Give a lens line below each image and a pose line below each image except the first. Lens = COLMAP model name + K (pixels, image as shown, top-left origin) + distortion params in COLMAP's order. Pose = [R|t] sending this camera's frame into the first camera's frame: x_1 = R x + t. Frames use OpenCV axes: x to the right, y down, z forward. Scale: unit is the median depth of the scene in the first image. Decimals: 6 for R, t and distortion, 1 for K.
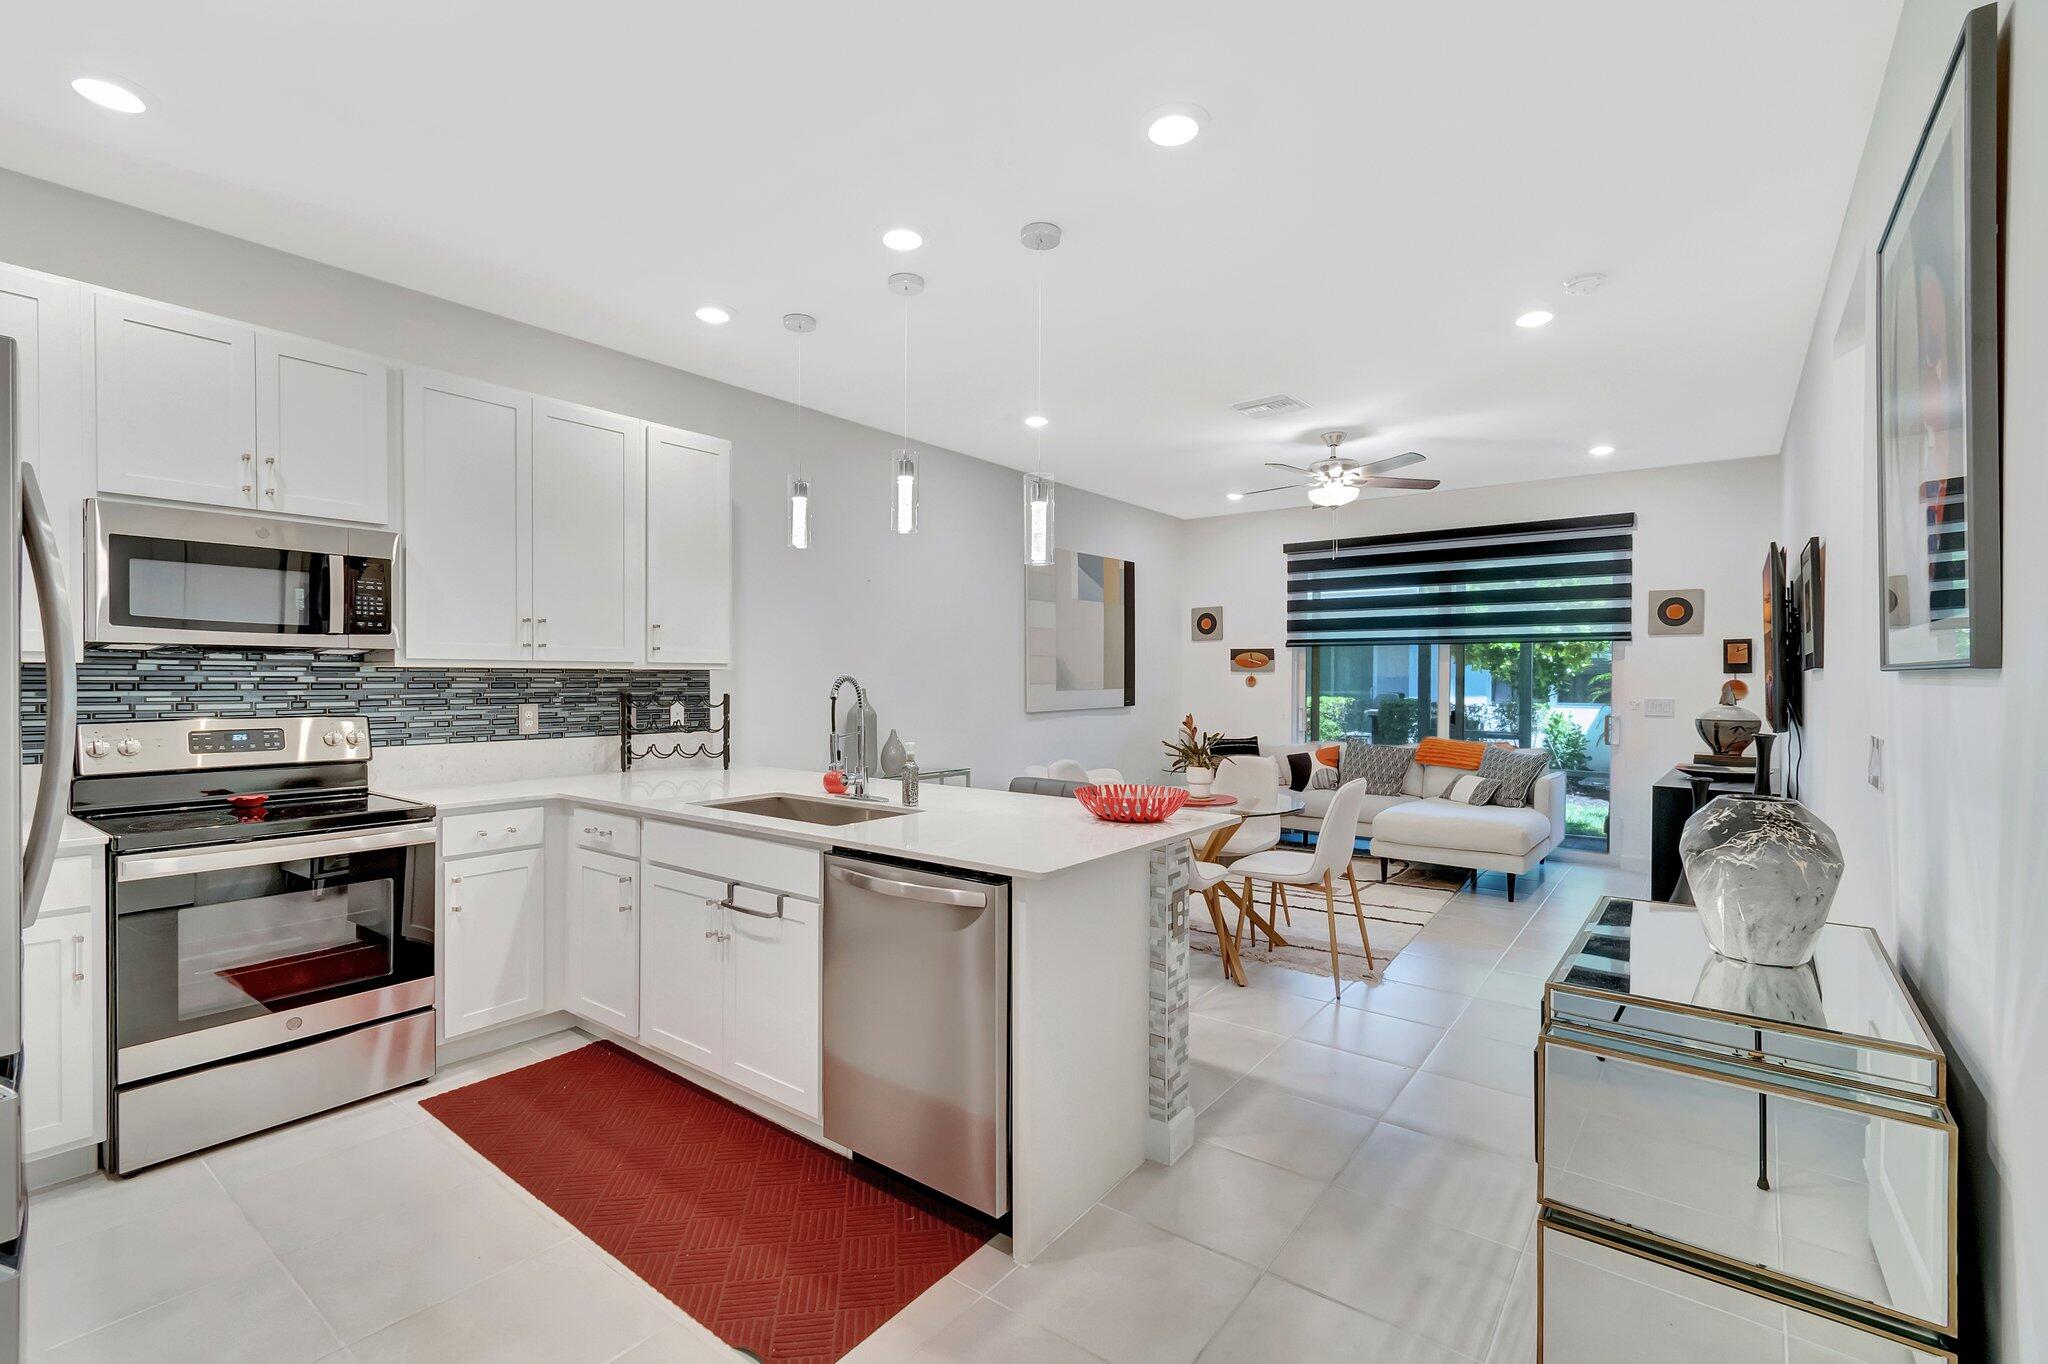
lens RADIAL K [[909.6, 0, 1017.1], [0, 909.6, 682.3], [0, 0, 1]] dist [0.010118, -0.001613]
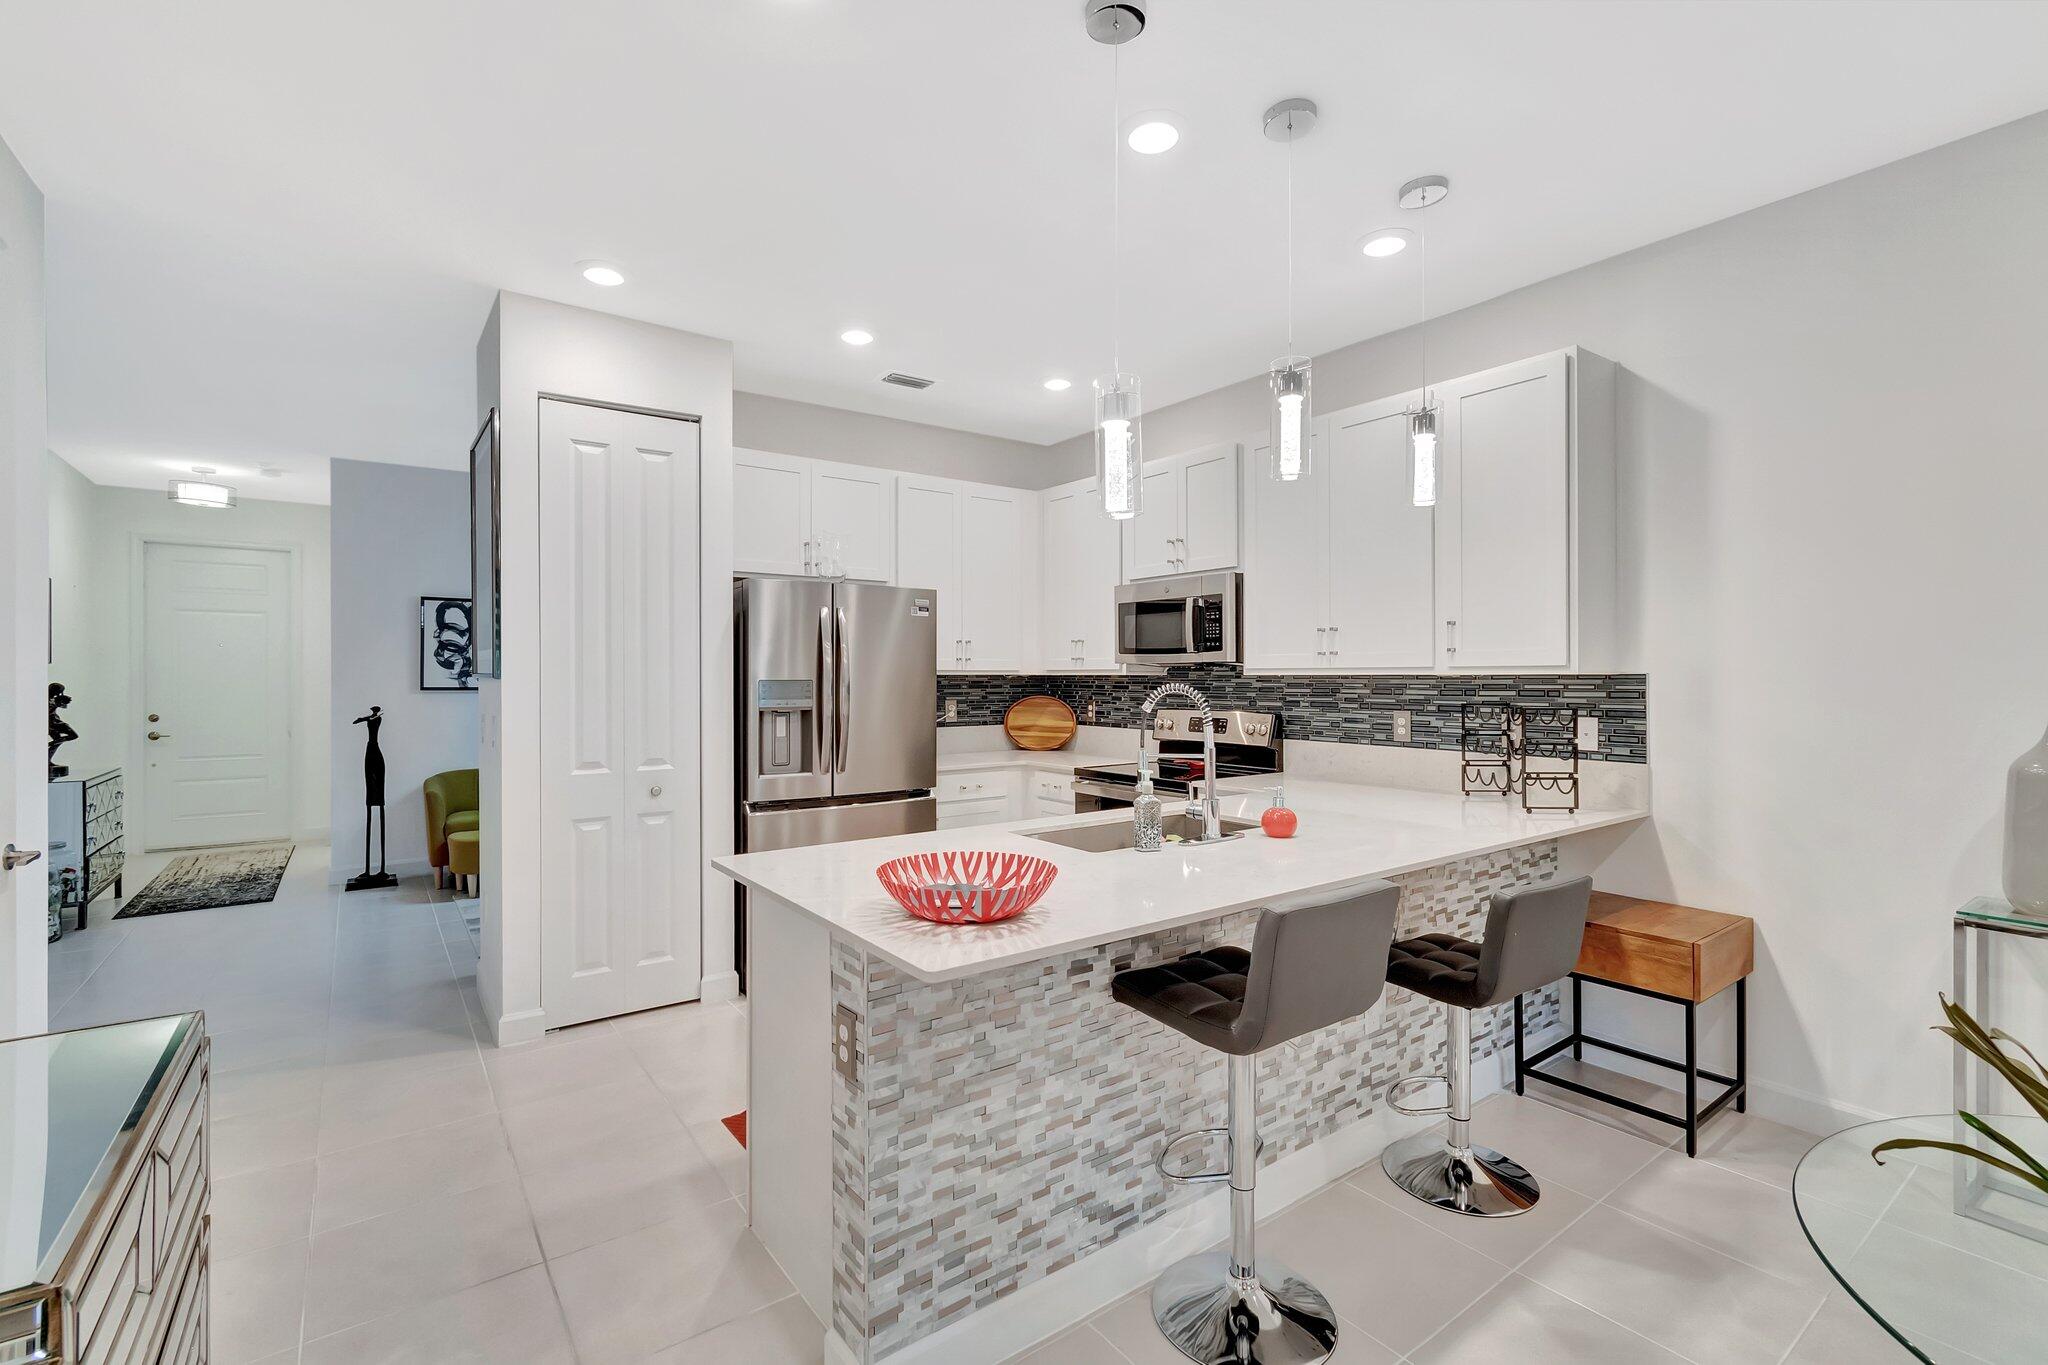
lens RADIAL K [[909.6, 0, 1006.9], [0, 909.6, 677.6], [0, 0, 1]] dist [0.010118, -0.001613]
pose [[-0.300254, -0.003276, -0.953854, 0.477927], [-0.006603, 0.999977, -0.001356, -0.007187], [0.953837, 0.005891, -0.300269, 0.791506]]
